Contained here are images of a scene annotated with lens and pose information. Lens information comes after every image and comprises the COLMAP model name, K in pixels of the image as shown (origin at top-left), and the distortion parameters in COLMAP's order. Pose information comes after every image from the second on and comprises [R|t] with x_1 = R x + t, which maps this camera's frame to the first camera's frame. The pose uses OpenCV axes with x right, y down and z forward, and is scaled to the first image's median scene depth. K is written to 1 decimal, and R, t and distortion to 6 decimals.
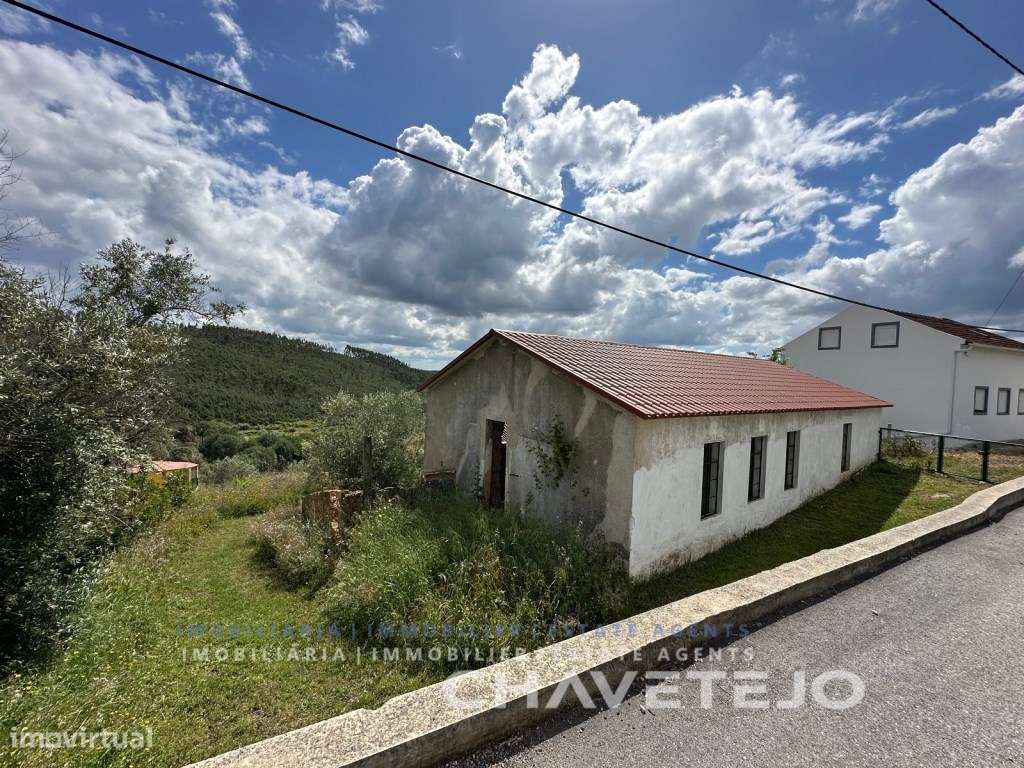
lens RADIAL K [[406.9, 0, 510.8], [0, 406.9, 385.5], [0, 0, 1]] dist [0.000607, -0.000022]
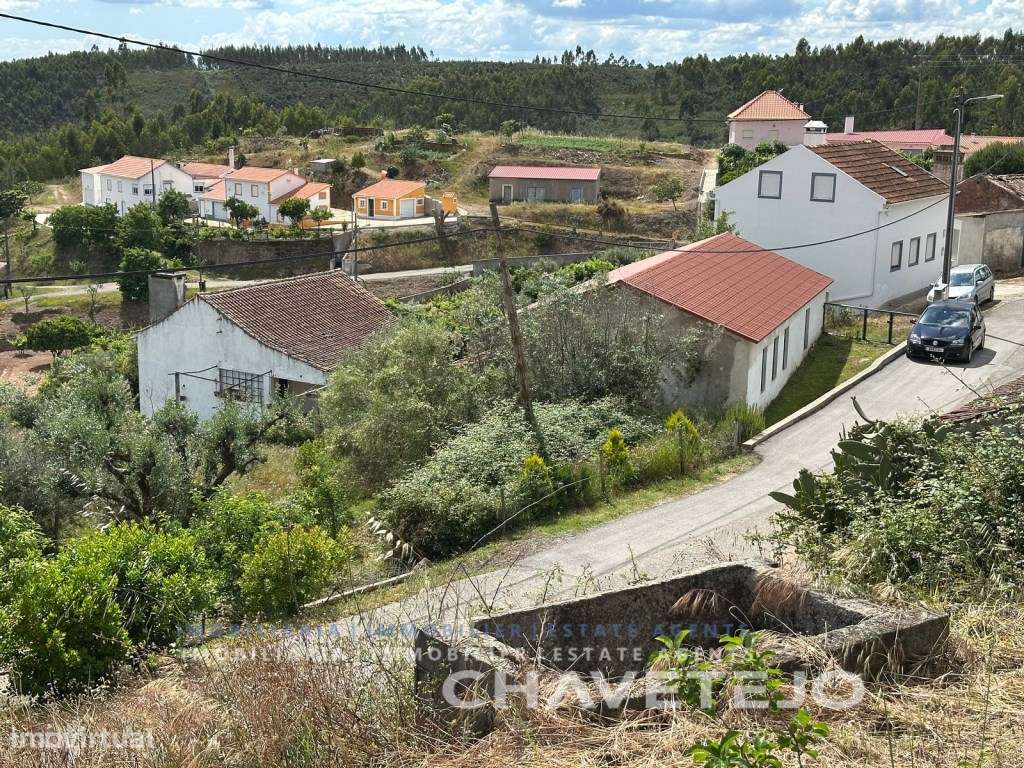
lens RADIAL K [[1446.1, 0, 512.0], [0, 1446.1, 384.0], [0, 0, 1]] dist [0.220706, -0.010566]
pose [[0.835704, -0.137419, 0.531709, -2.903437], [0.028615, 0.977768, 0.207726, -0.801340], [-0.548433, -0.158382, 0.821058, -2.724570]]
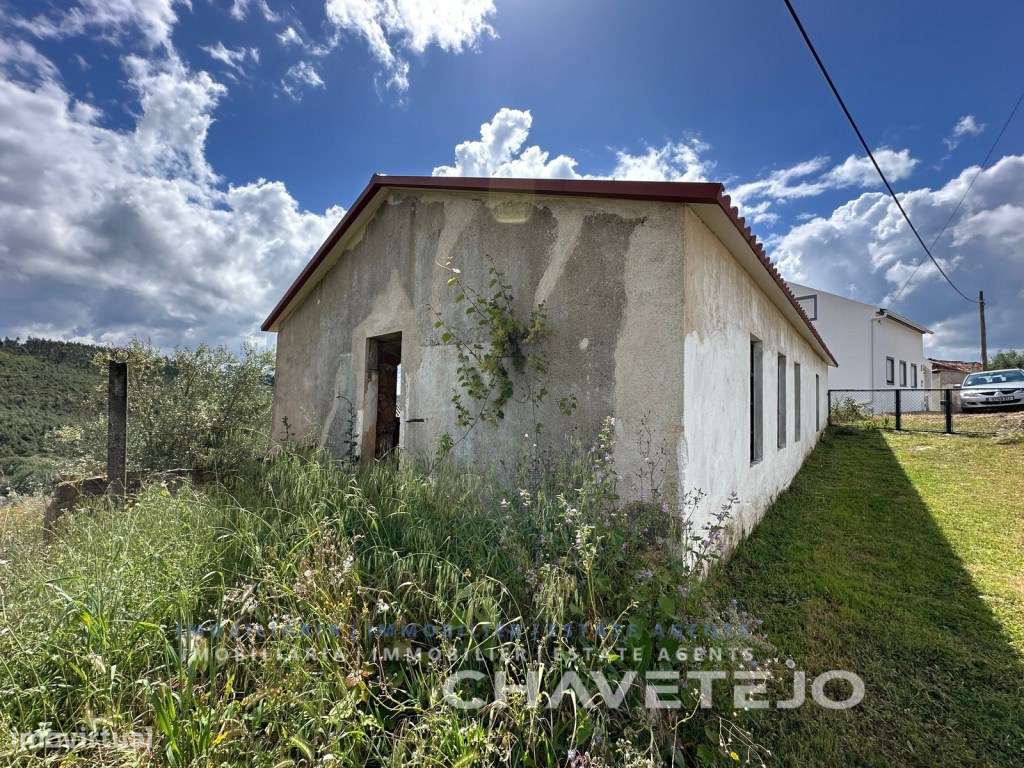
lens RADIAL K [[406.9, 0, 510.8], [0, 406.9, 385.5], [0, 0, 1]] dist [0.000607, -0.000022]
pose [[0.975369, -0.010979, 0.220304, 0.012863], [0.022226, 0.998569, -0.048641, 0.195757], [-0.219455, 0.052340, 0.974218, 0.419954]]
